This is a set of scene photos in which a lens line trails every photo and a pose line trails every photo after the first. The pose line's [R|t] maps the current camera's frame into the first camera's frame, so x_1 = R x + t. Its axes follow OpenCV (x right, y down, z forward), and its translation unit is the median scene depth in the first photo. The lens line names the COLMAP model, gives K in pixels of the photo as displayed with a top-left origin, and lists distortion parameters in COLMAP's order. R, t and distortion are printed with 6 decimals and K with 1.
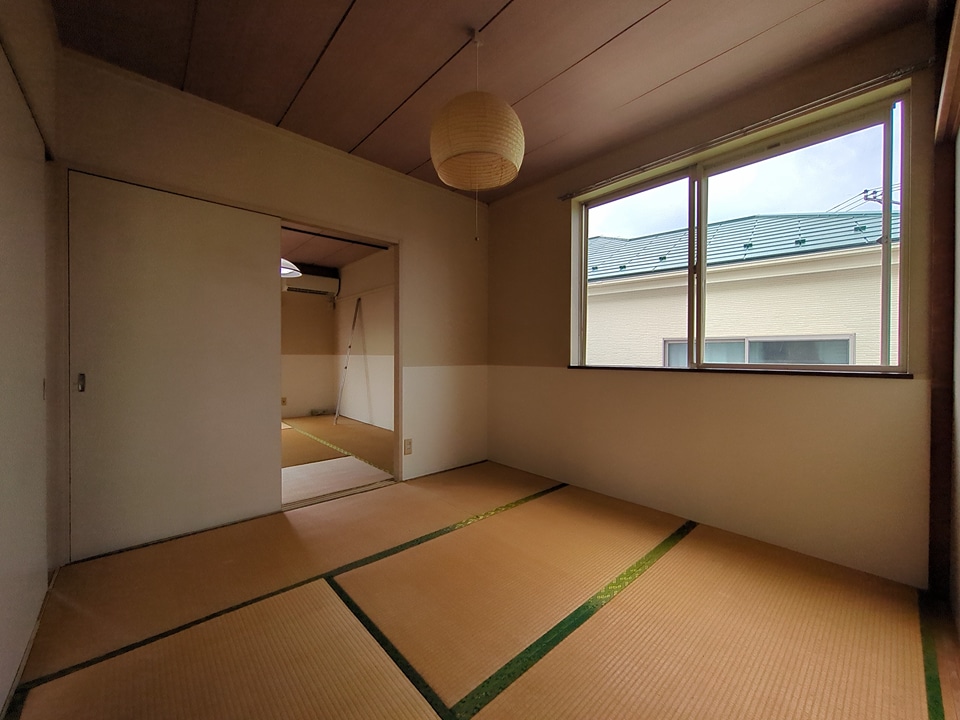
lens RADIAL K [[378.2, 0, 480.0], [0, 378.2, 360.0], [0, 0, 1]] dist [-0.021755, -0.000099]
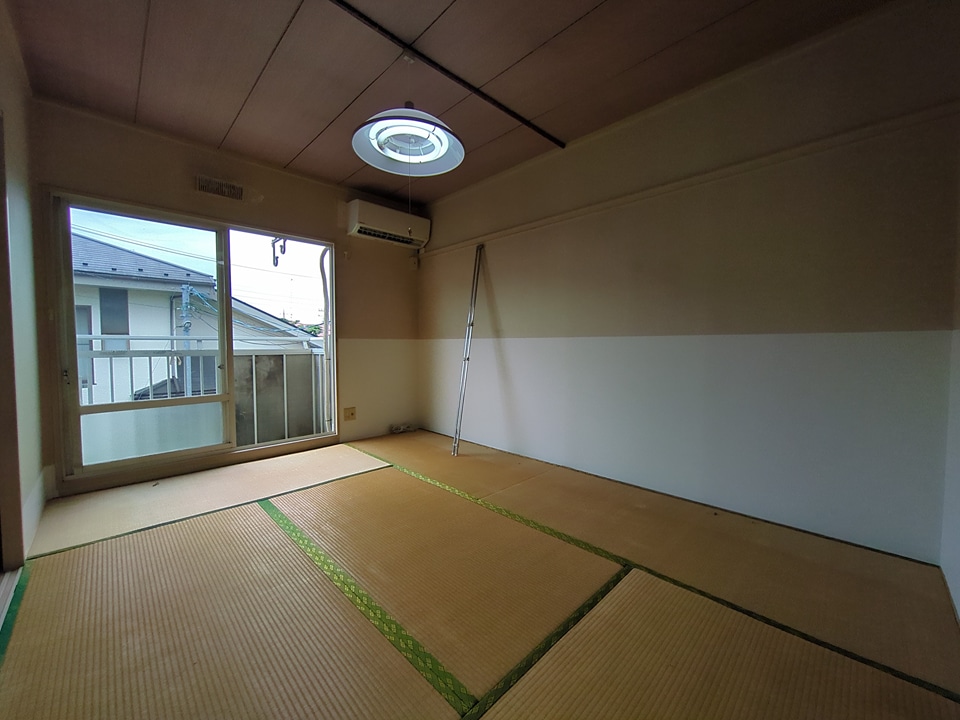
lens RADIAL K [[379.1, 0, 479.2], [0, 379.1, 358.9], [0, 0, 1]] dist [0.000017, -0.000180]
pose [[0.998802, -0.009722, 0.047962, -0.331372], [0.008440, 0.999604, 0.026849, 0.005143], [-0.048204, -0.026412, 0.998488, 0.354438]]
